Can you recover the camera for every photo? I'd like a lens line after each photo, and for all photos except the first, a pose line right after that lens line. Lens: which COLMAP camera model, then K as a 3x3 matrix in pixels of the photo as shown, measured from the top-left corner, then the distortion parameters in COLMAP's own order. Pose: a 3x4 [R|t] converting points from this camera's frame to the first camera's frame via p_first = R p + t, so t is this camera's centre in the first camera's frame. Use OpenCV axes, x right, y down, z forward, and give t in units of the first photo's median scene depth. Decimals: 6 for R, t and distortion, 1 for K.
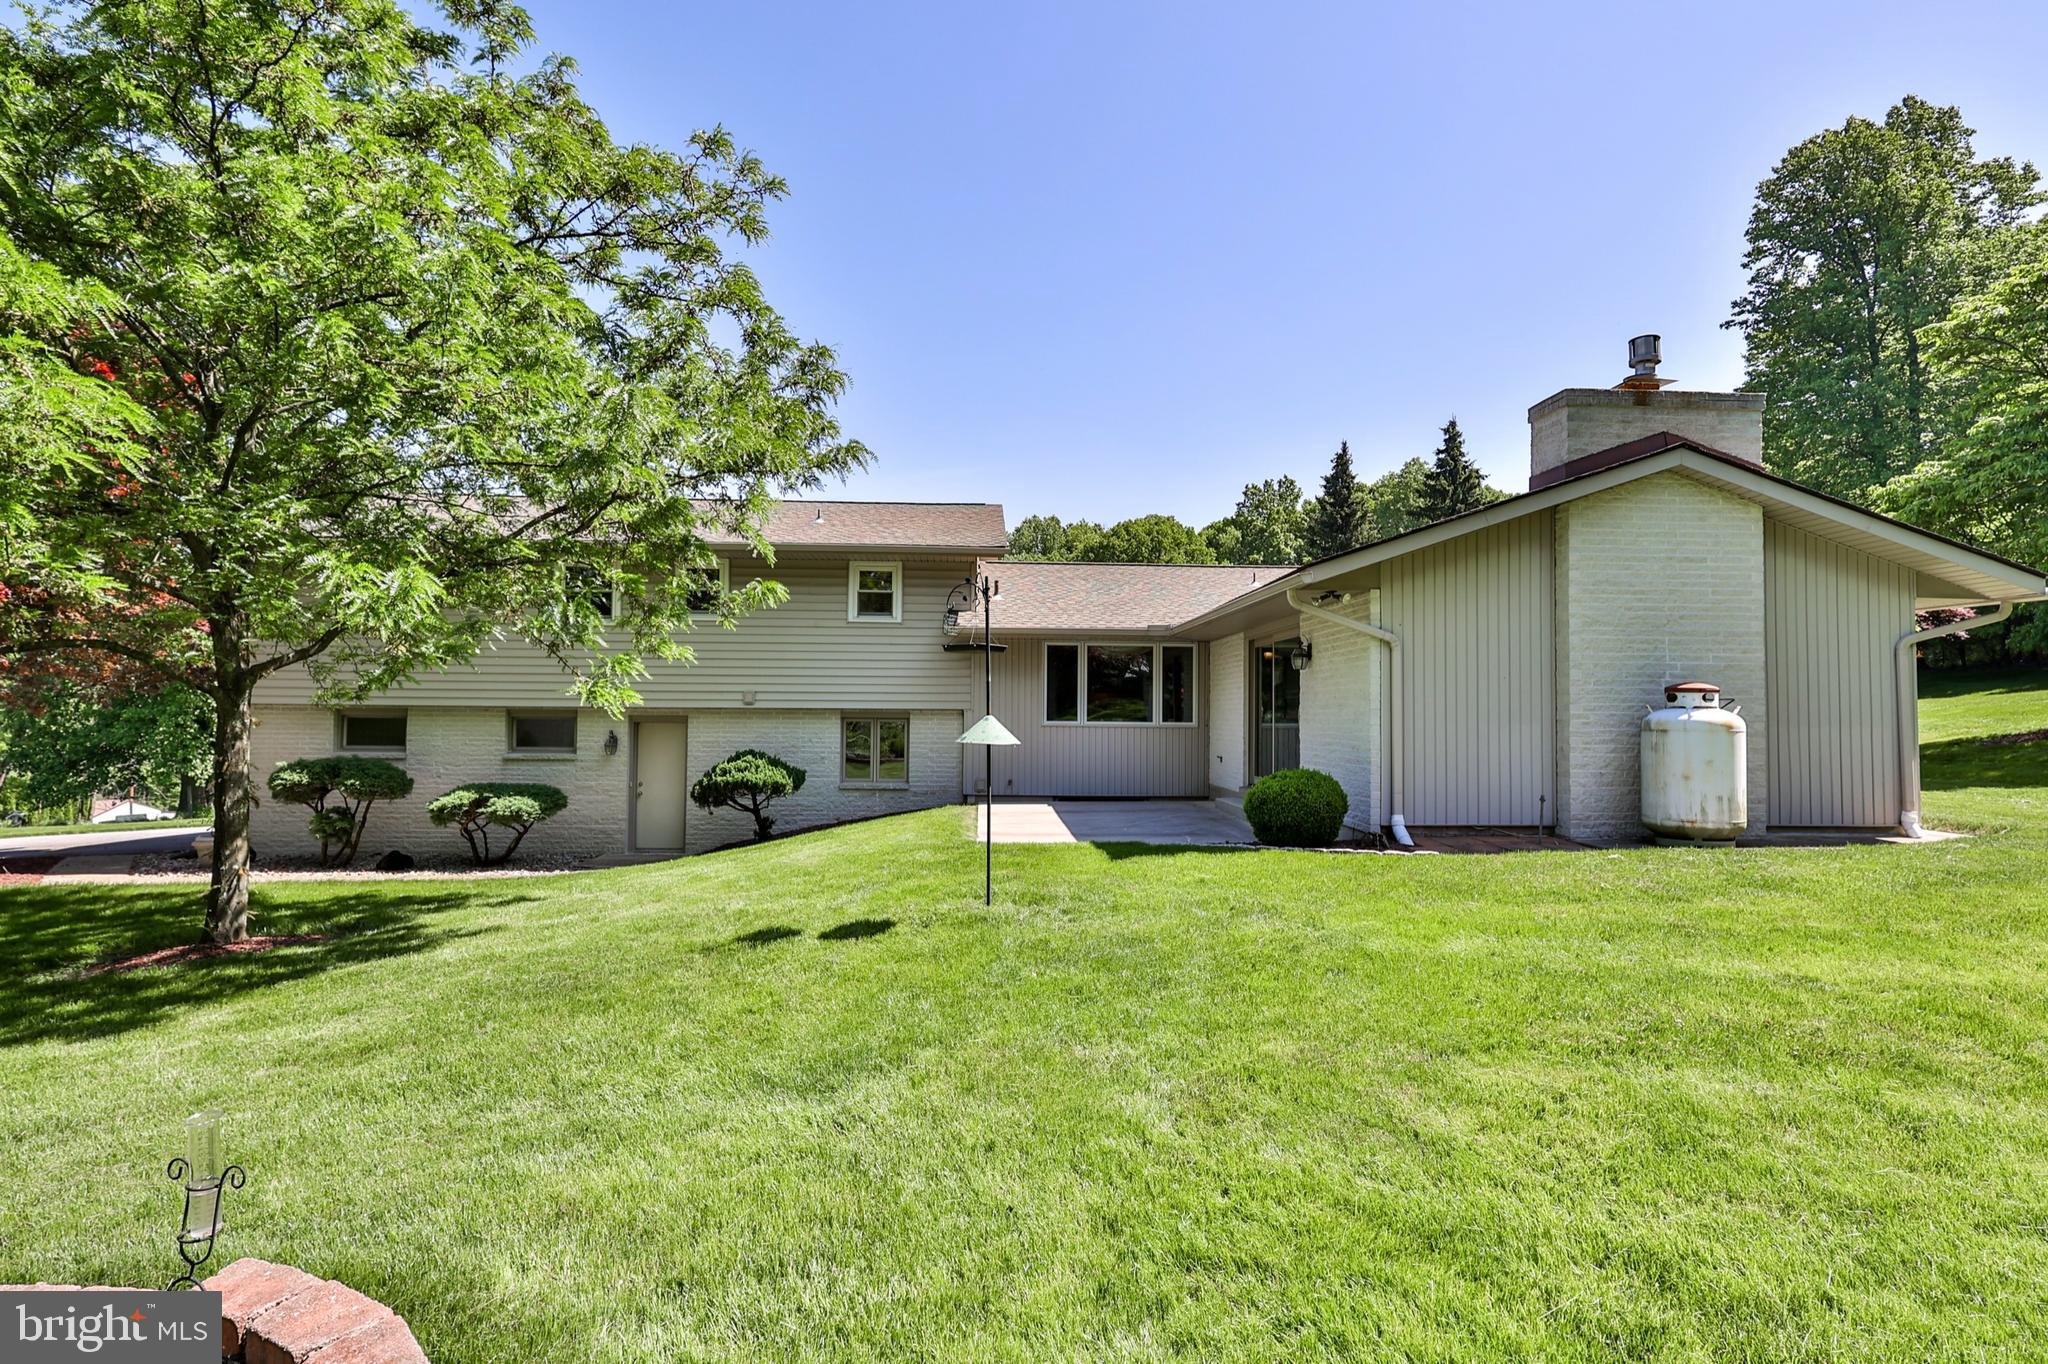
lens RADIAL K [[1008.6, 0, 1024.0], [0, 1008.6, 682.0], [0, 0, 1]] dist [0.001880, 0.000318]
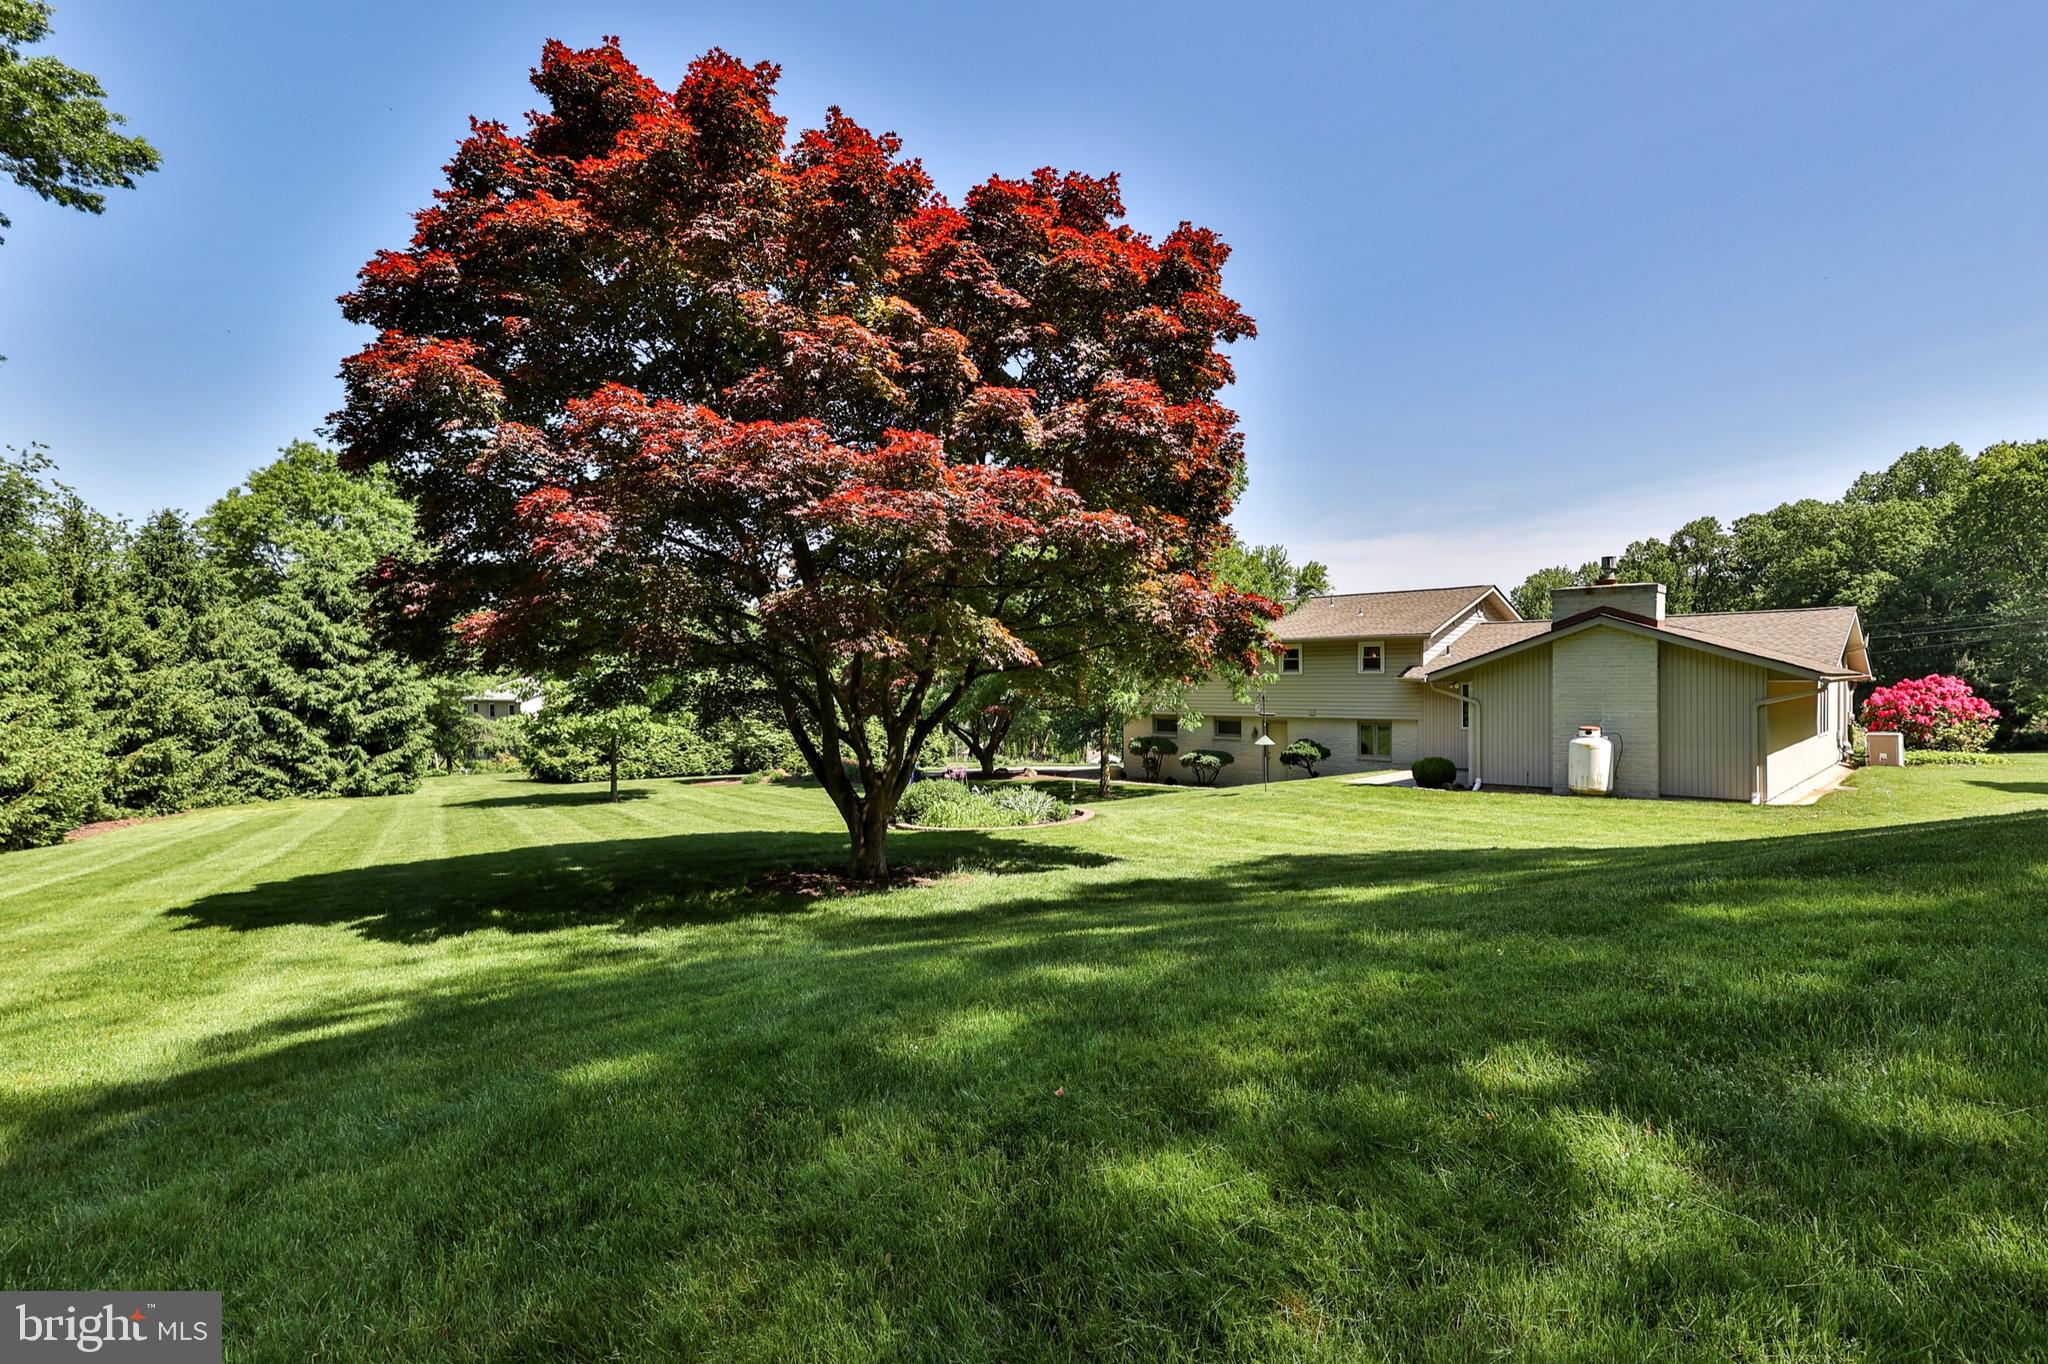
lens RADIAL K [[1008.6, 0, 1024.0], [0, 1008.6, 682.0], [0, 0, 1]] dist [0.001880, 0.000318]
pose [[0.686302, -0.011758, -0.727222, 0.886441], [0.034671, 0.999262, 0.016564, -0.108778], [0.726490, -0.036581, 0.686203, -0.891010]]
